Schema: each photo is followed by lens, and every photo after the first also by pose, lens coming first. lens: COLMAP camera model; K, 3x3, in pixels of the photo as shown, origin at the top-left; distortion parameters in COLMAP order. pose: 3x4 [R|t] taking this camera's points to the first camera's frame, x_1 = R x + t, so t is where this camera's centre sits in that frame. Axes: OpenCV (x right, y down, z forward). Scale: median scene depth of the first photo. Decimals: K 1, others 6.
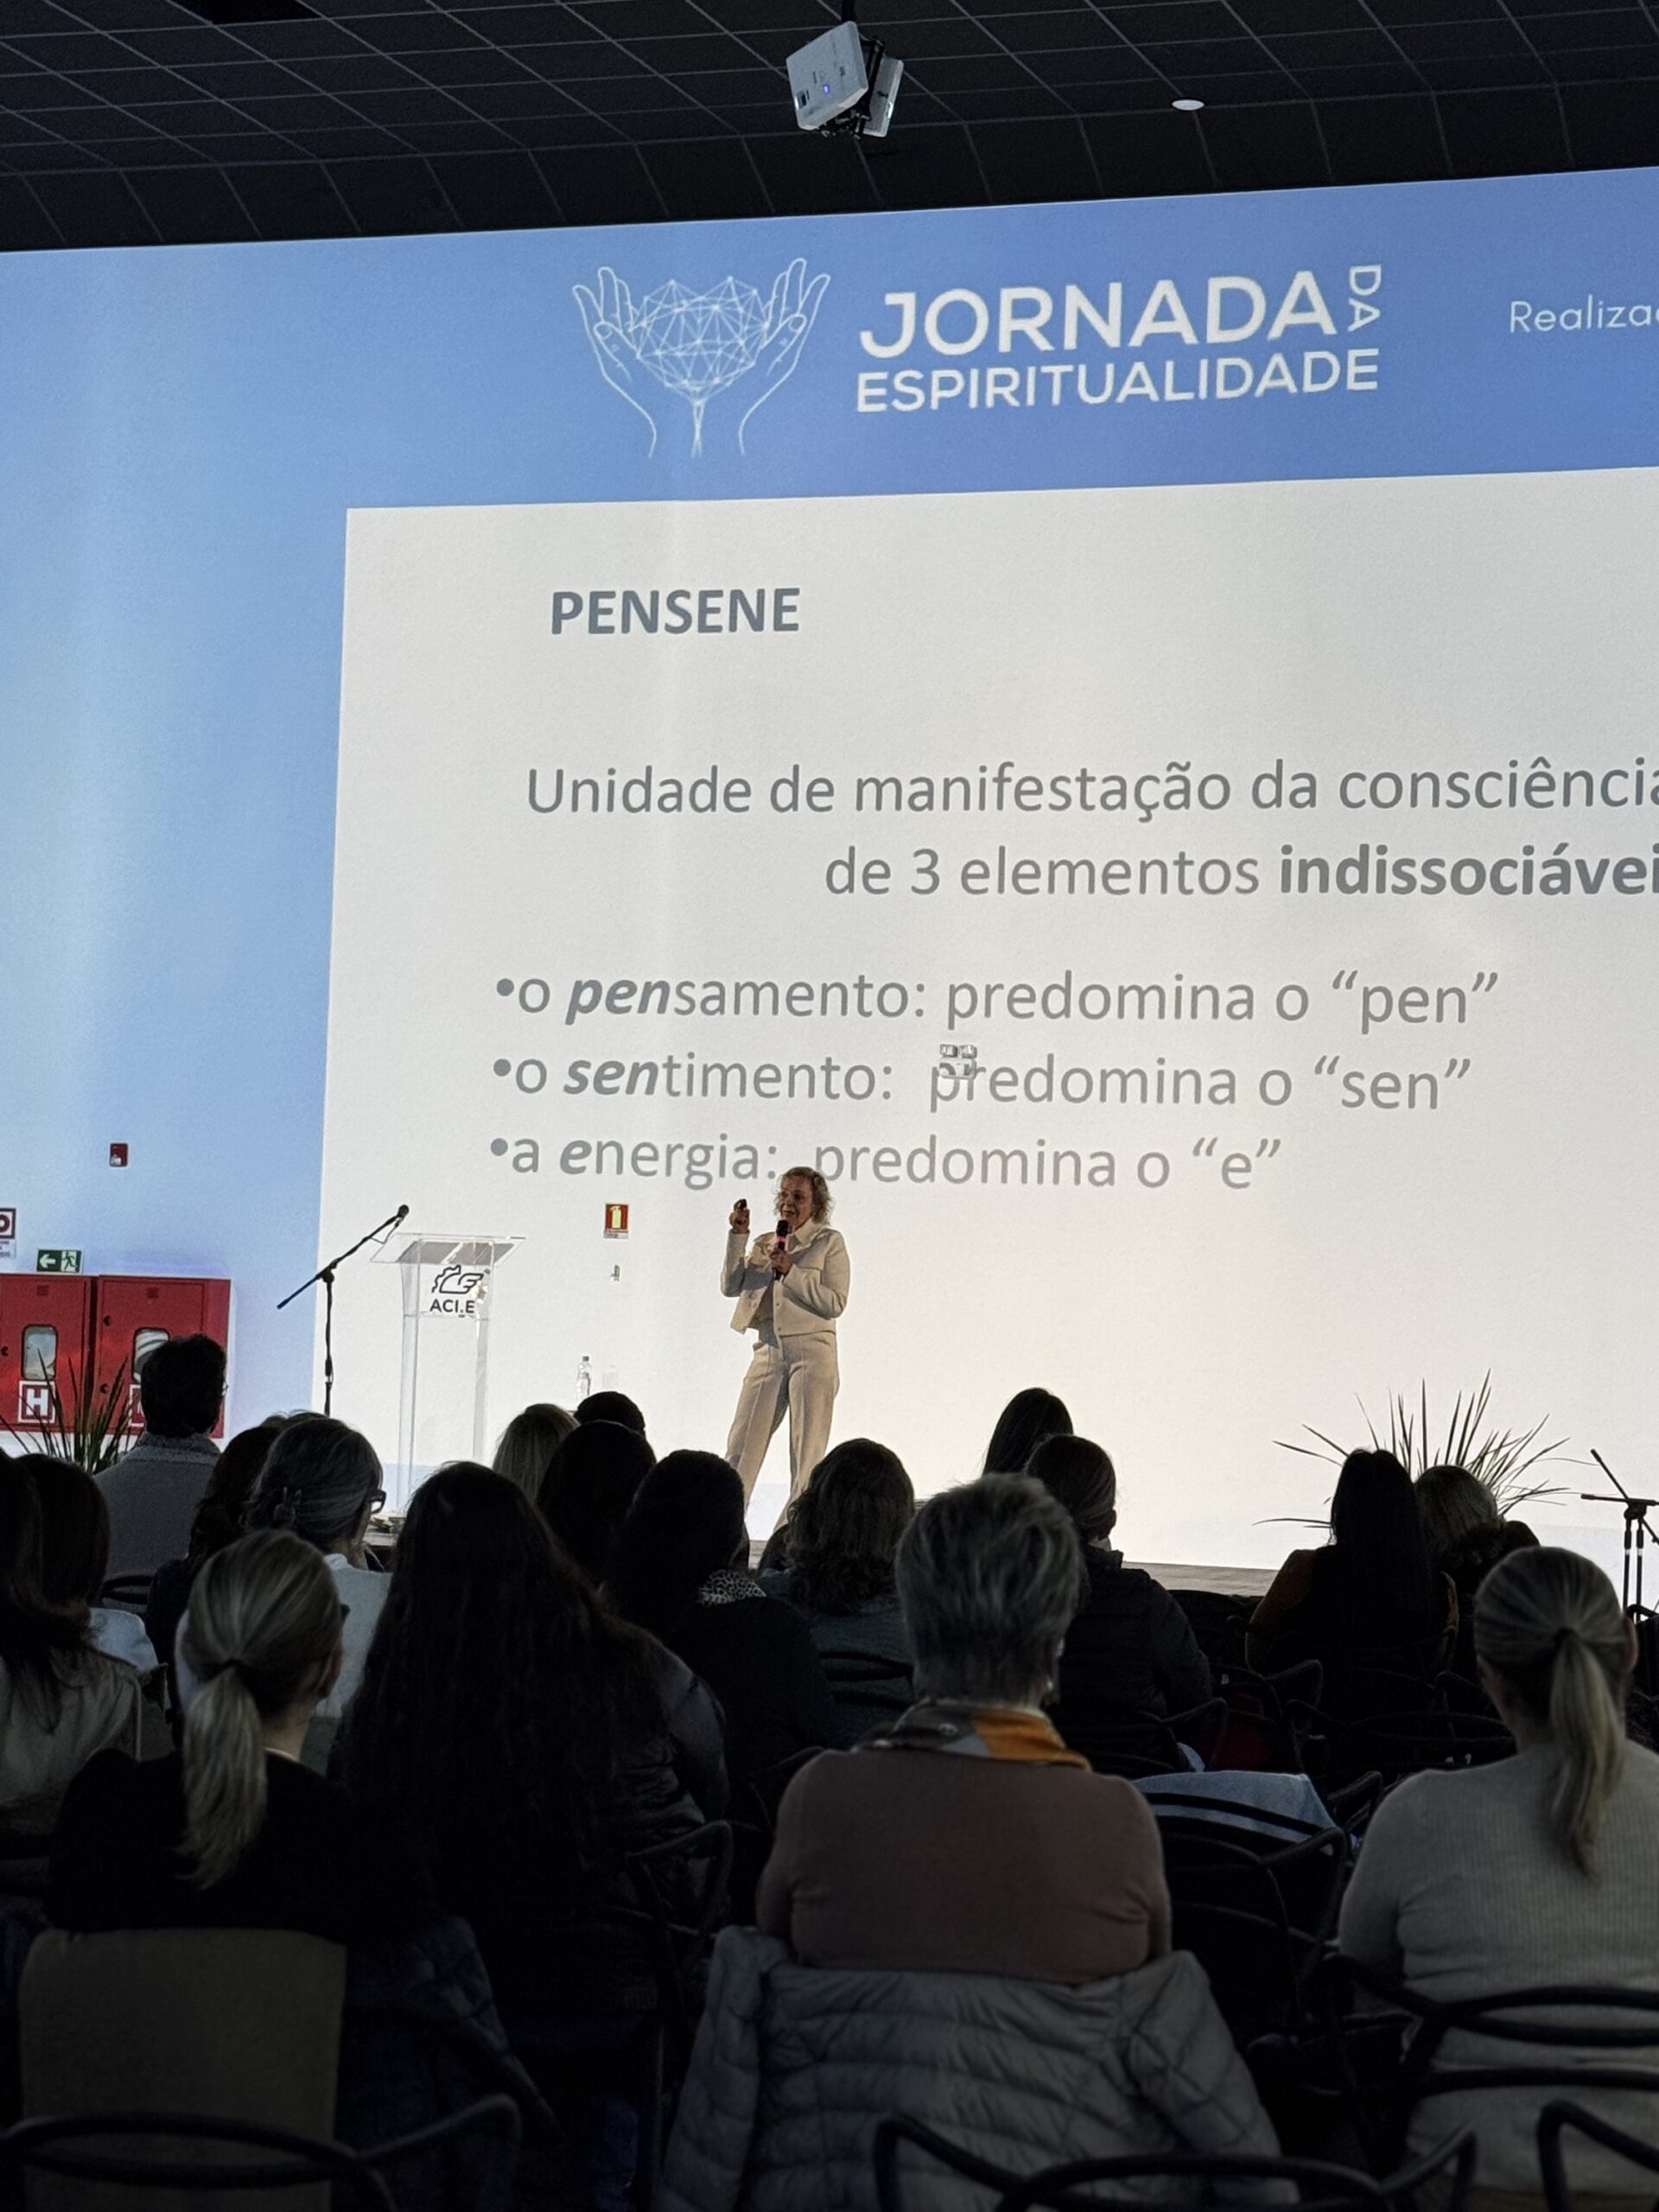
lens RADIAL K [[4451.8, 0, 827.8], [0, 4451.8, 1104.5], [0, 0, 1]] dist [0.295597, 0.000000]
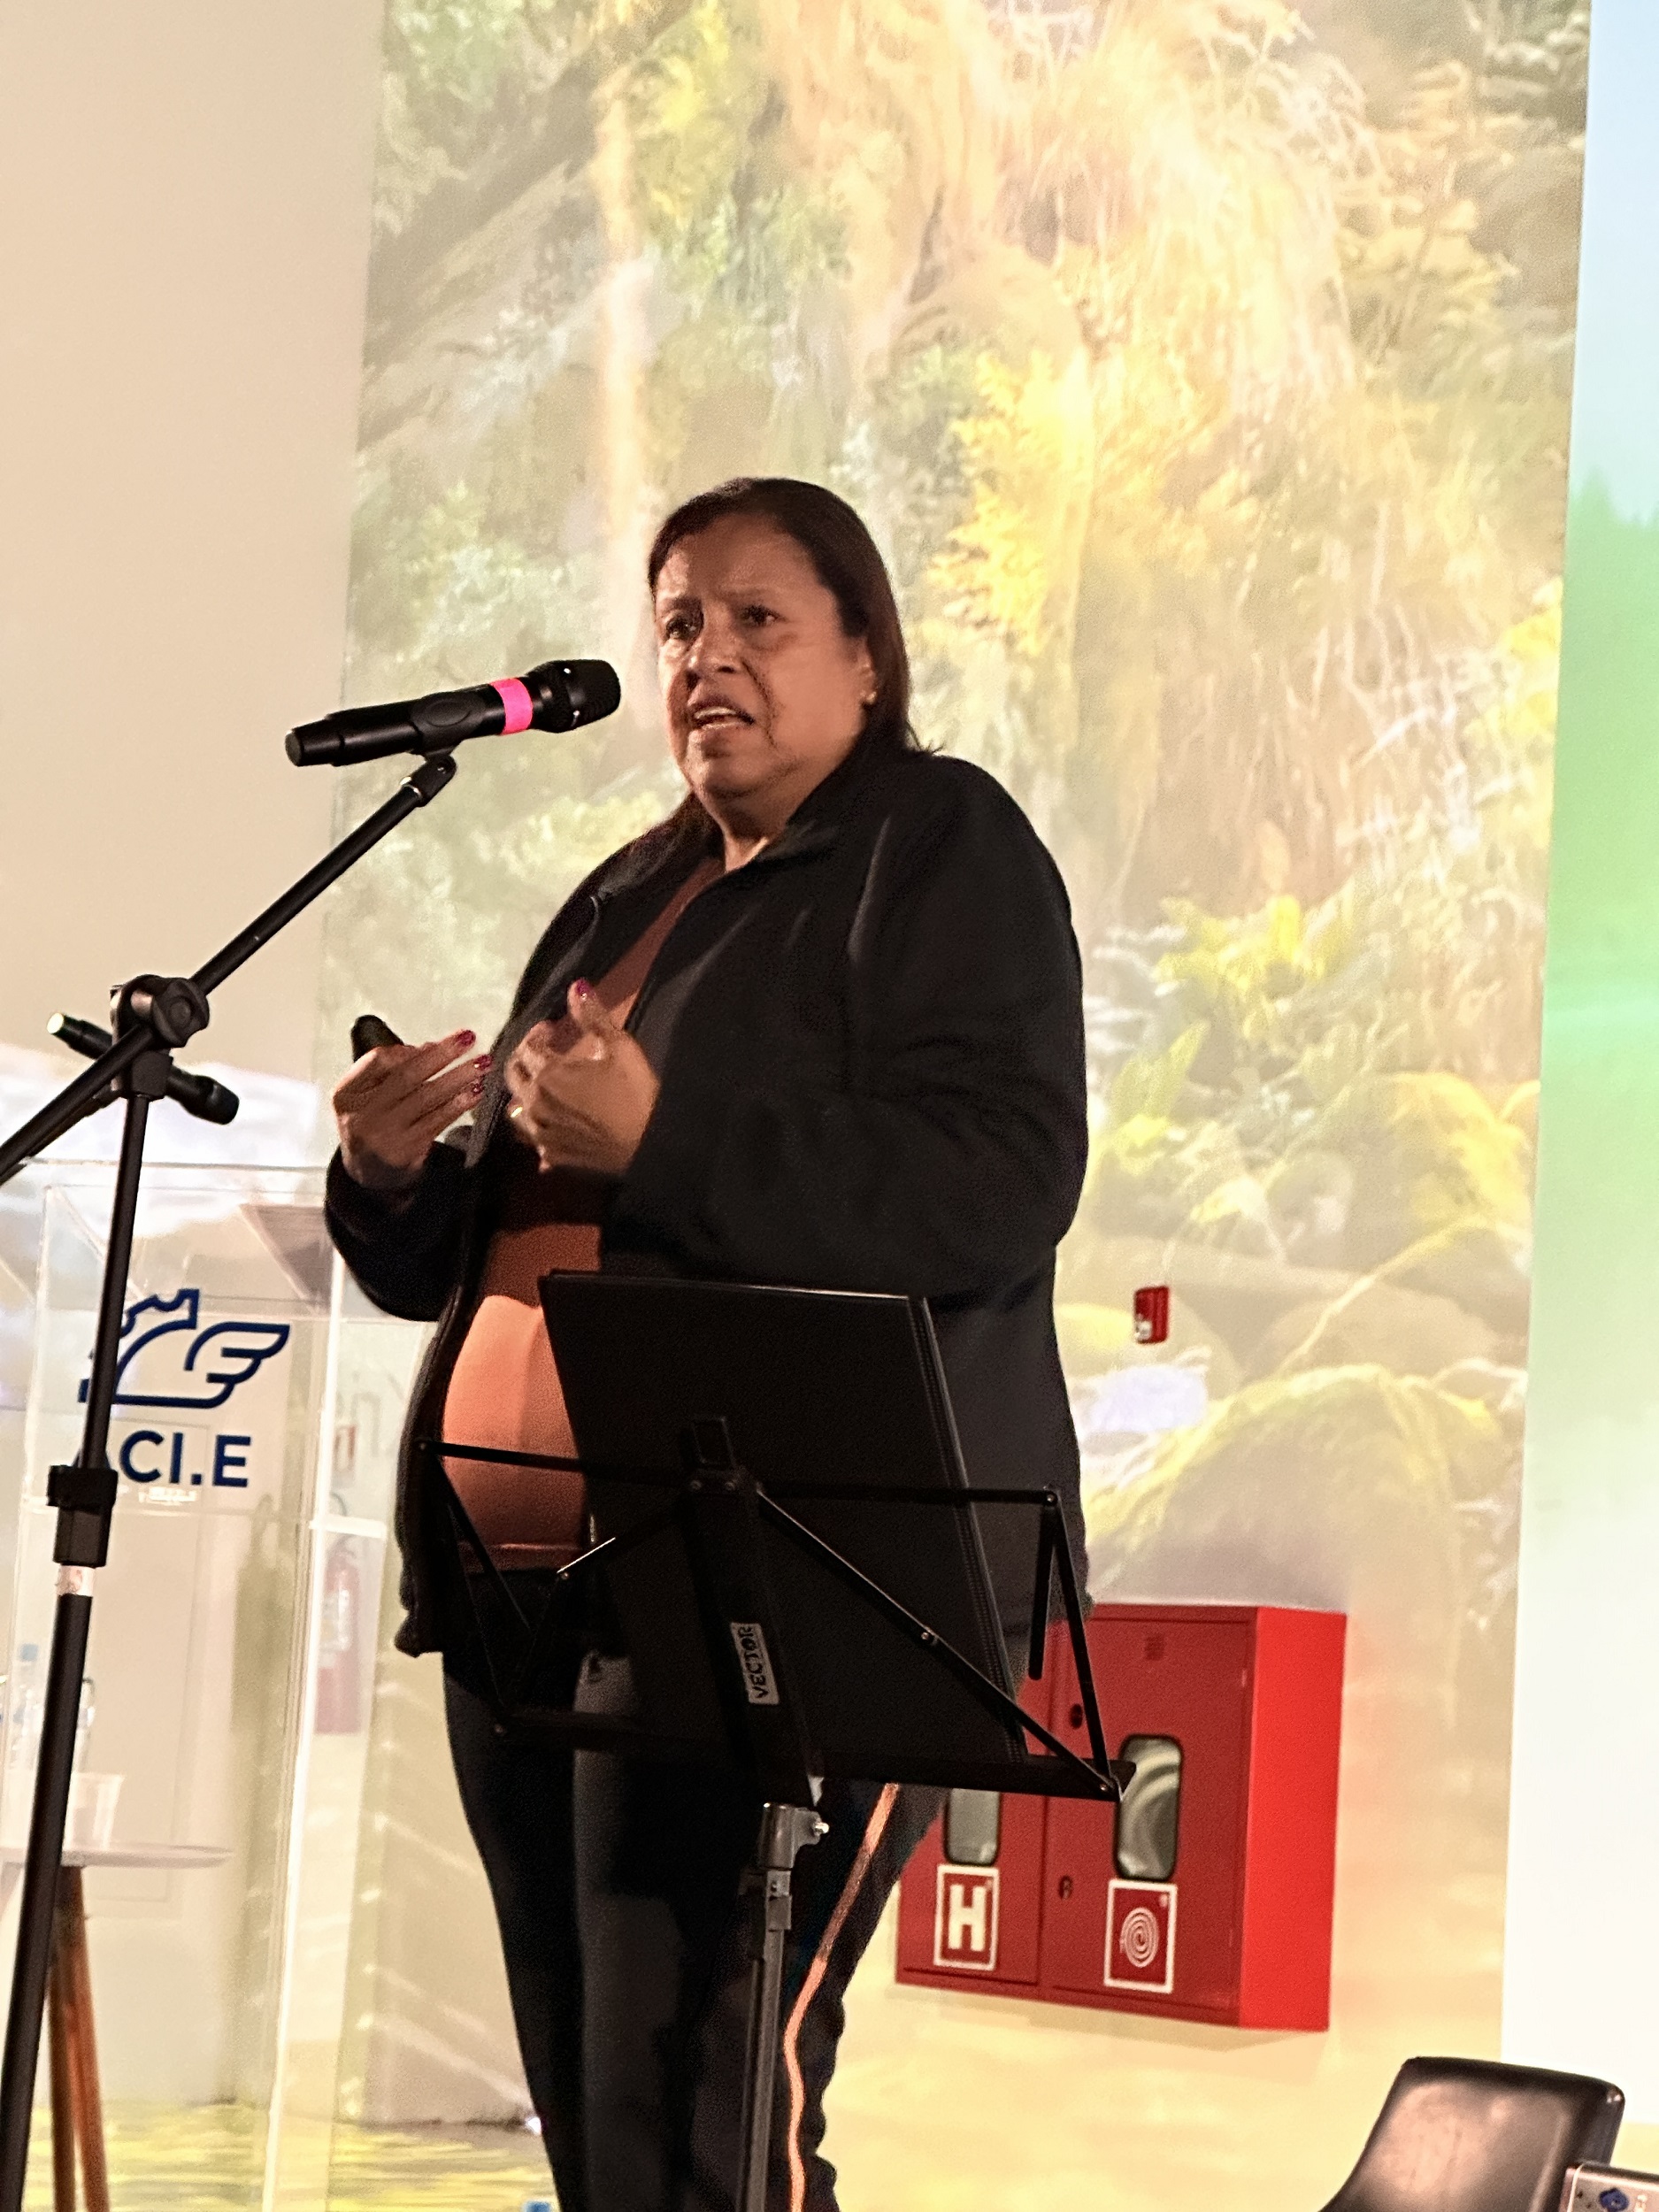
lens RADIAL K [[5004.7, 0, 830.7], [0, 5004.7, 1099.4], [0, 0, 1]] dist [0.202743, 0.000000]
pose [[0.819475, -0.054654, -0.570503, 0.084908], [-0.010579, 0.993830, -0.110405, 0.045713], [0.573018, 0.096509, 0.813841, 0.653968]]
